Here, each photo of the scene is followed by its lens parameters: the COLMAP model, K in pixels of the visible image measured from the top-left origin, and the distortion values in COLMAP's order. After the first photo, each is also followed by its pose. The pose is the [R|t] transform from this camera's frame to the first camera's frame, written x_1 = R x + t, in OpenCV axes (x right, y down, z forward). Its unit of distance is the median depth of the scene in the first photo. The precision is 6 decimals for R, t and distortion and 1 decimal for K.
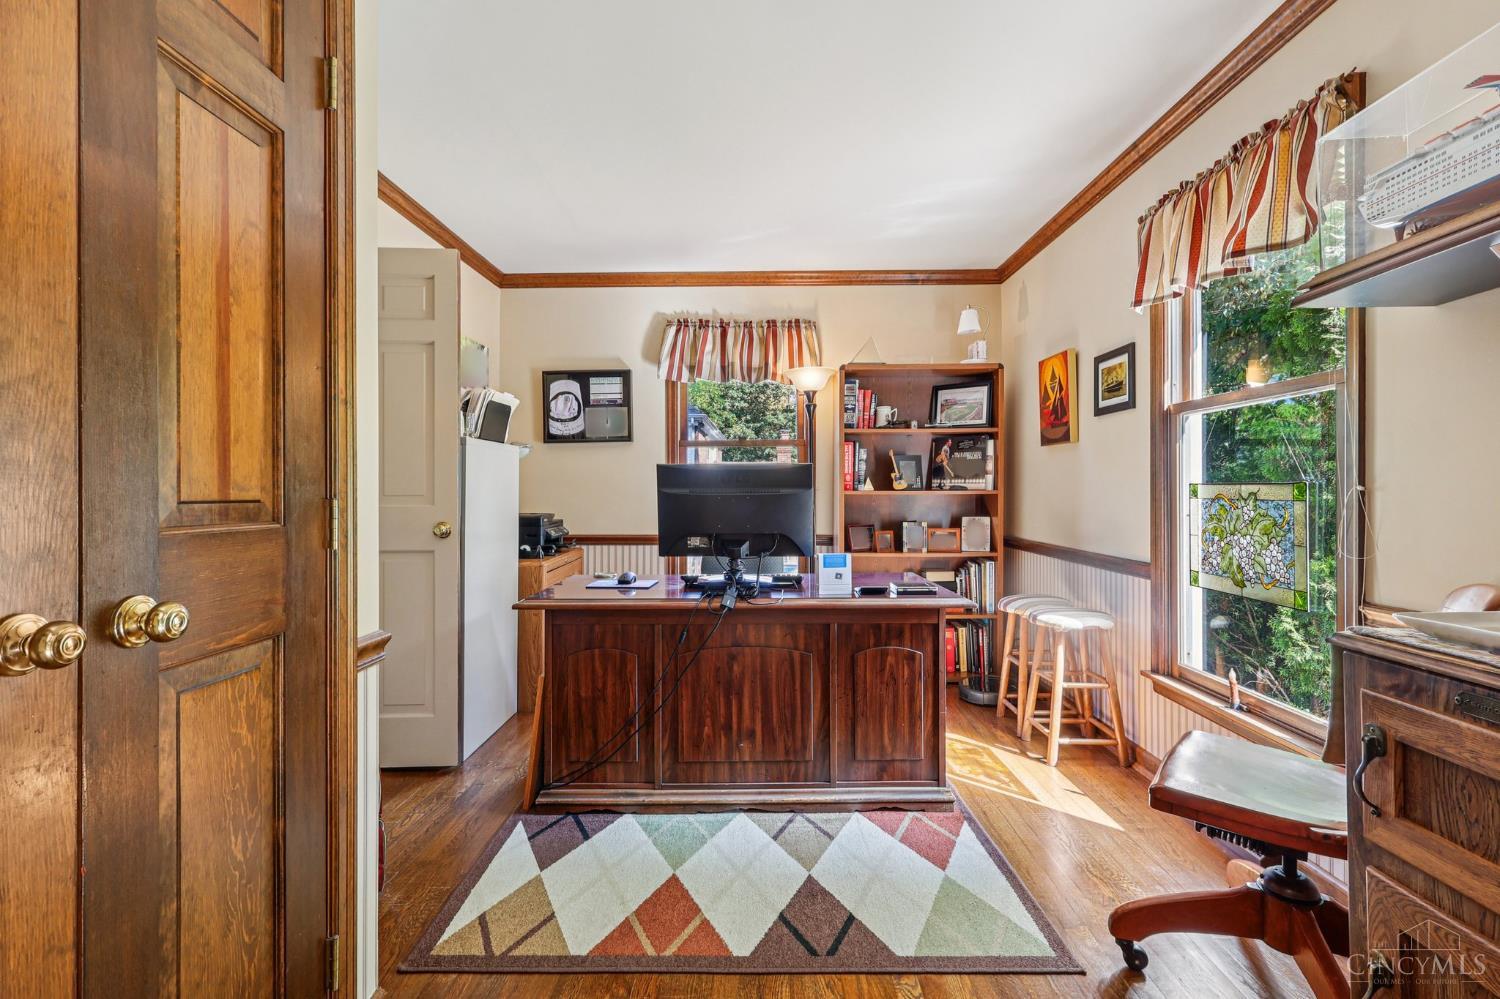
lens RADIAL K [[696.1, 0, 749.4], [0, 696.1, 495.1], [0, 0, 1]] dist [0.002194, 0.001219]
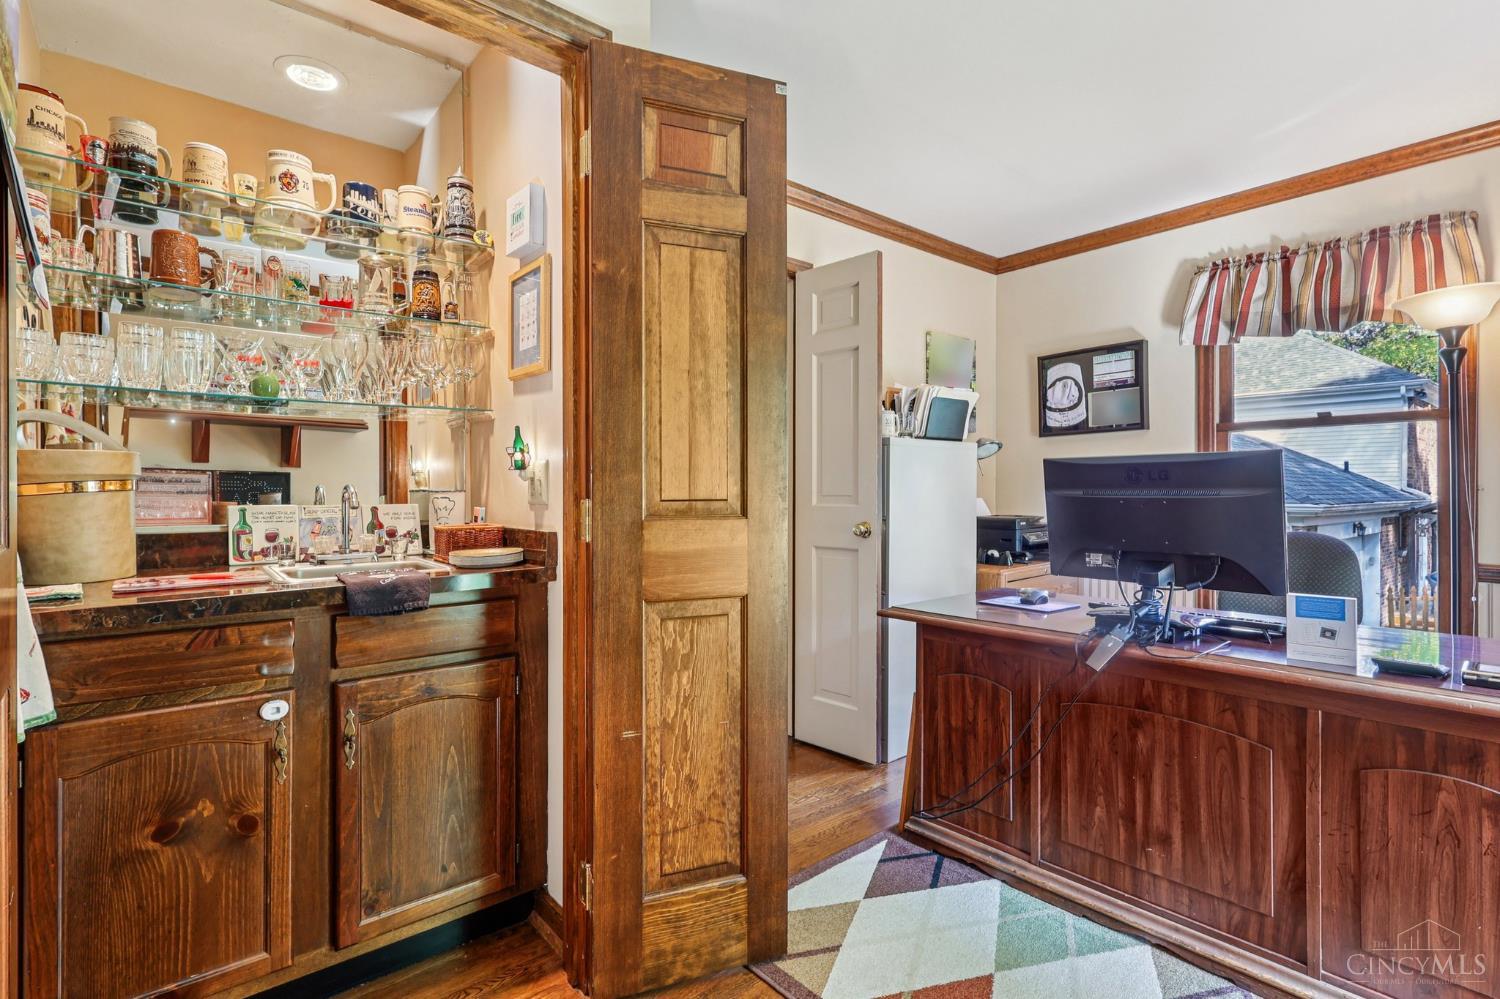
lens RADIAL K [[711.9, 0, 746.9], [0, 711.9, 495.3], [0, 0, 1]] dist [0.004846, 0.000715]
pose [[0.659291, 0.006618, -0.751859, 0.263026], [-0.004699, 0.999978, 0.004681, -0.004809], [0.751873, 0.000446, 0.659308, 0.208662]]
